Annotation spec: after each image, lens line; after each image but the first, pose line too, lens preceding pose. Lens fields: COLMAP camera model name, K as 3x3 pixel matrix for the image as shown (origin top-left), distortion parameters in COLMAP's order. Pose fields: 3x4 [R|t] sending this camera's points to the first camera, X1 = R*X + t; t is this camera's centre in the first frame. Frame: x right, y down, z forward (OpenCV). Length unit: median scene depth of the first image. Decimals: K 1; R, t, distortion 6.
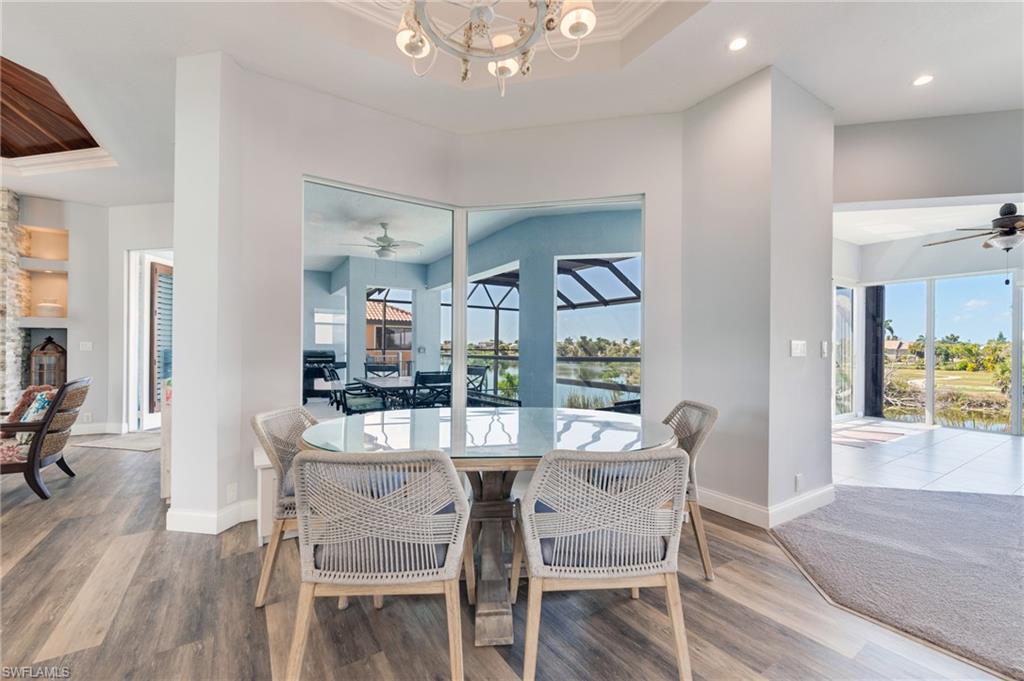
lens RADIAL K [[419.7, 0, 514.5], [0, 419.7, 348.5], [0, 0, 1]] dist [0.002143, -0.000202]
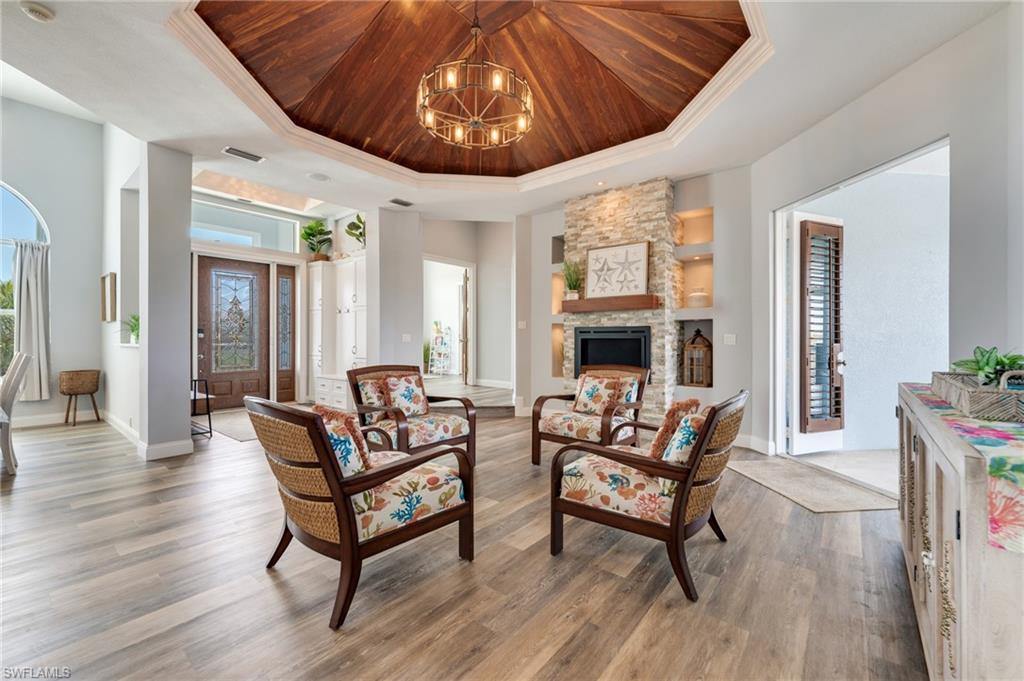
lens RADIAL K [[419.7, 0, 516.8], [0, 419.7, 336.8], [0, 0, 1]] dist [0.002143, -0.000202]
pose [[0.317841, -0.008770, -0.948104, -0.380279], [0.002737, 0.999962, -0.008332, -0.004770], [0.948140, 0.000053, 0.317853, 0.350186]]
